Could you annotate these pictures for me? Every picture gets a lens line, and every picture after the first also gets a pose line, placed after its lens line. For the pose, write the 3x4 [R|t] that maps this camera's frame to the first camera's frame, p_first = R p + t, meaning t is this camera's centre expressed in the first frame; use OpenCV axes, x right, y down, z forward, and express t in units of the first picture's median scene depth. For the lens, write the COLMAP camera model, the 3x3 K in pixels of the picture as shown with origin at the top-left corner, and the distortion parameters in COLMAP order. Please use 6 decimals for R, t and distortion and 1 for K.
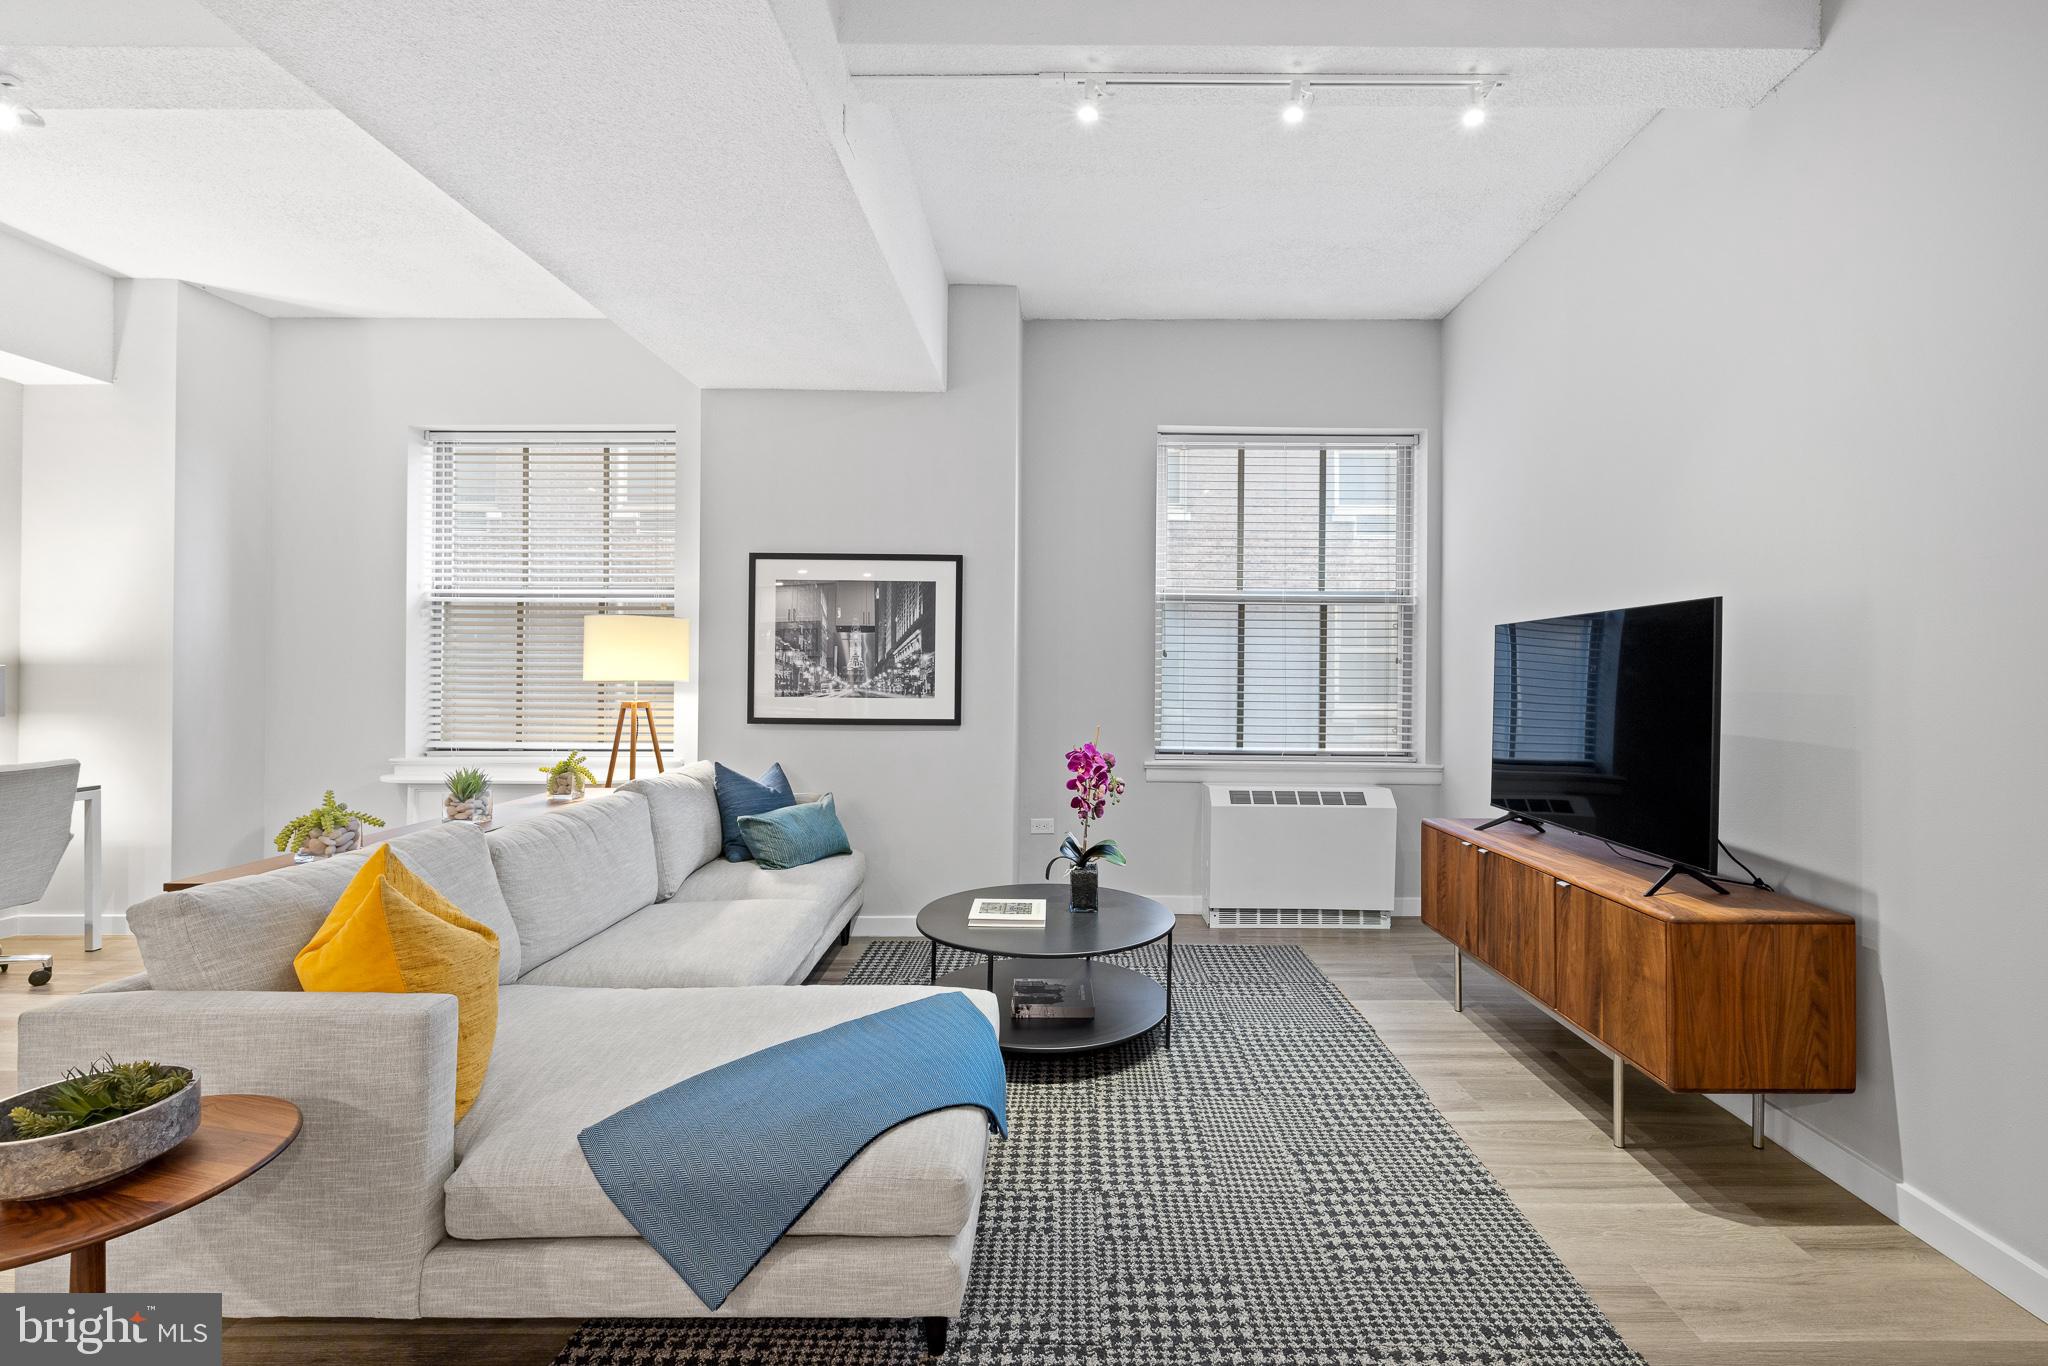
lens RADIAL K [[905.6, 0, 1067.9], [0, 905.6, 657.4], [0, 0, 1]] dist [0.000096, -0.000070]
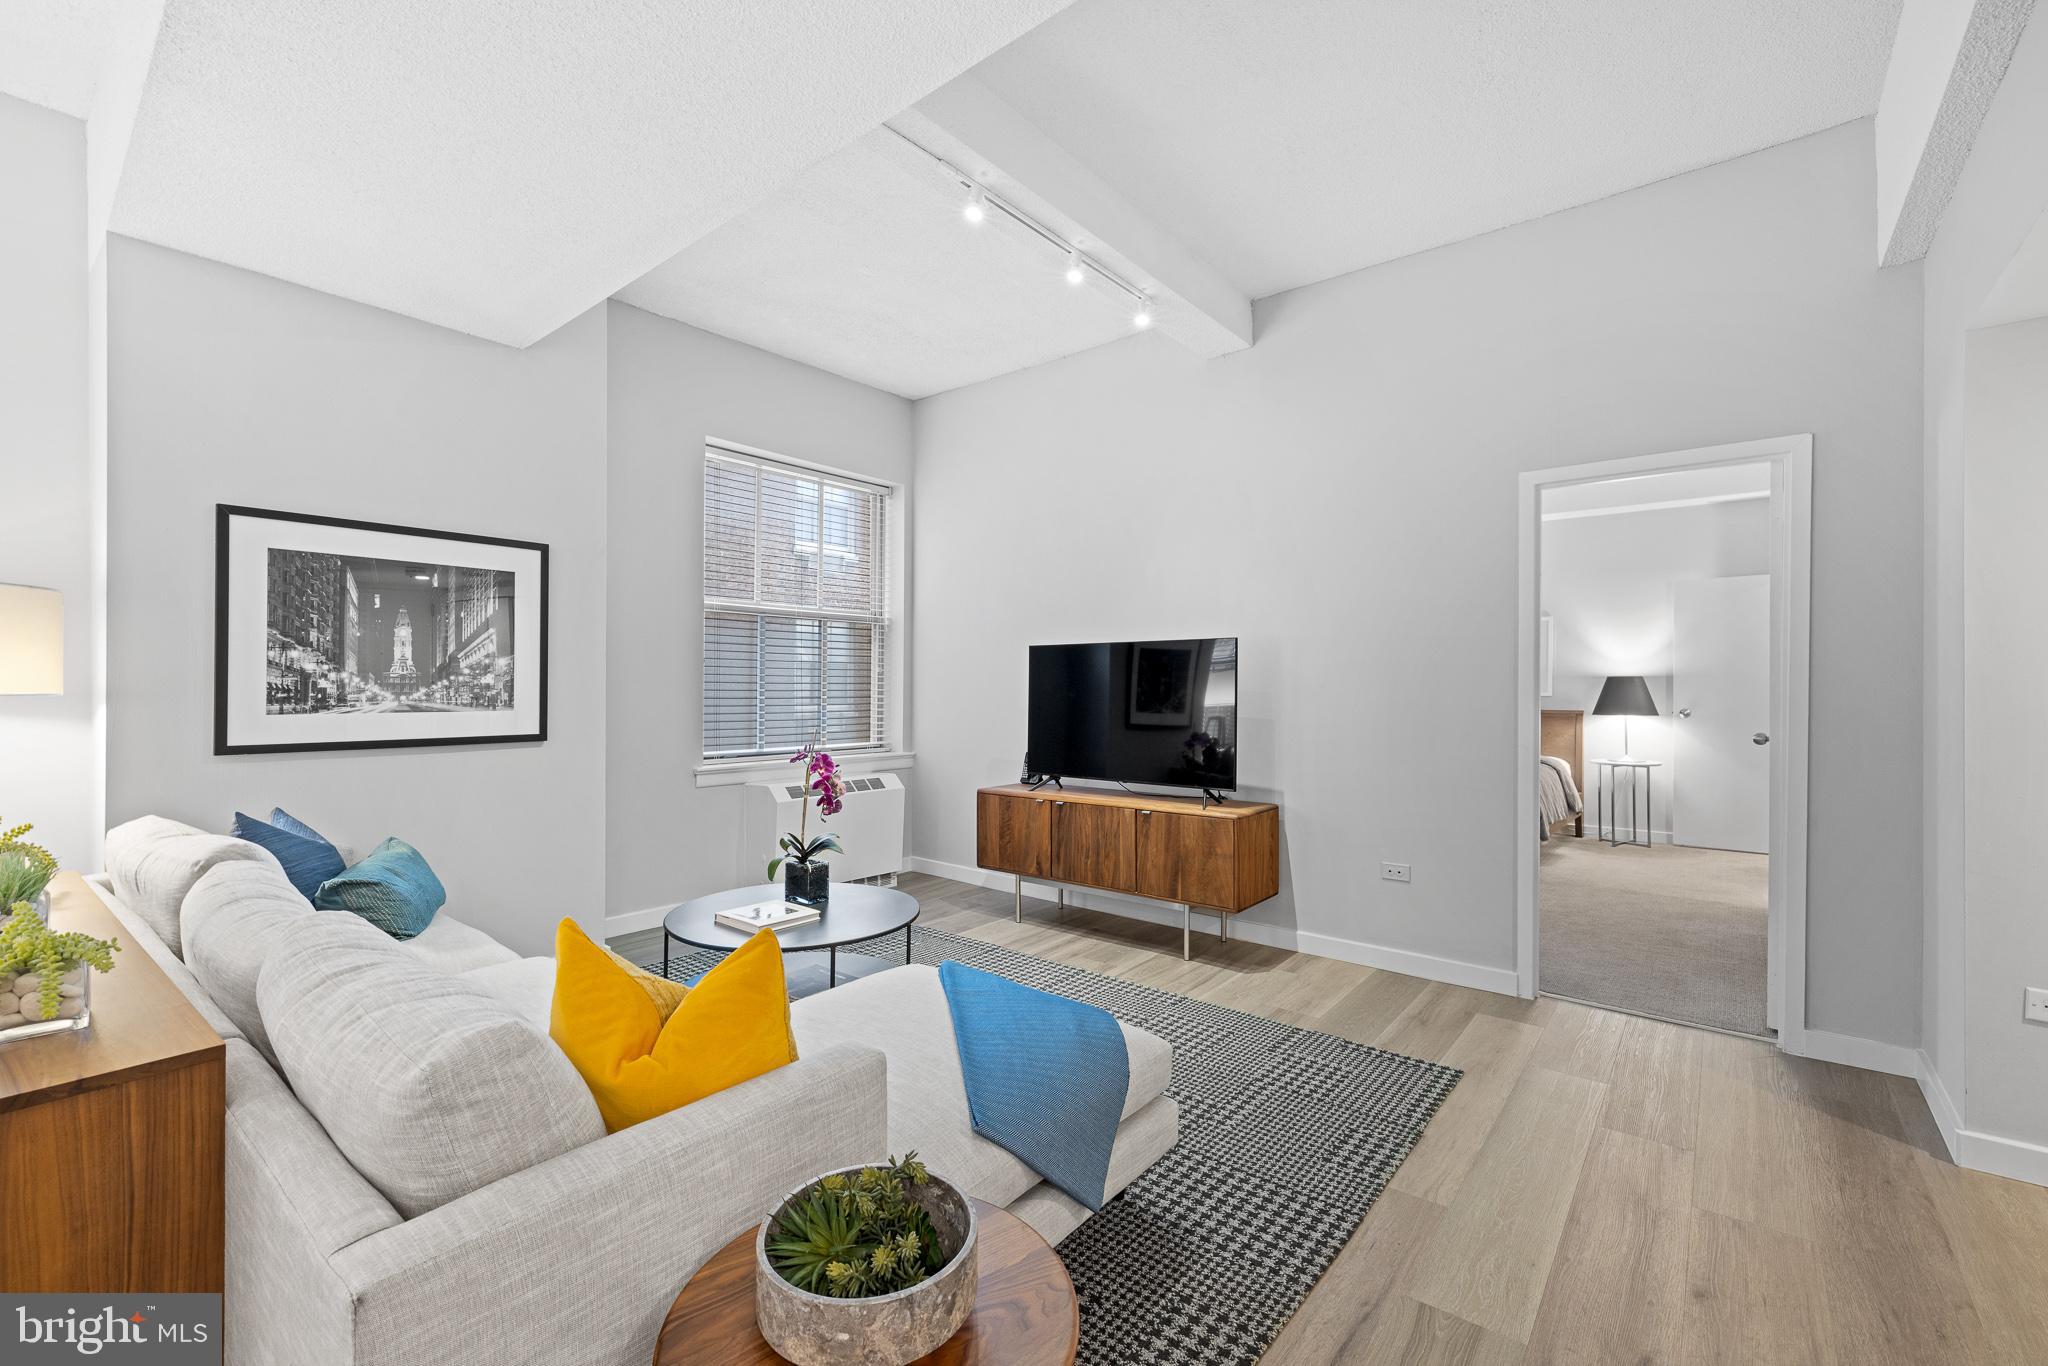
lens RADIAL K [[859.5, 0, 1024.0], [0, 859.5, 672.8], [0, 0, 1]] dist [-0.000021, 0.000067]
pose [[0.637936, 0.005178, 0.770072, -0.463301], [-0.012563, 0.999914, 0.003683, 0.001306], [-0.769987, -0.012024, 0.637946, 0.123455]]
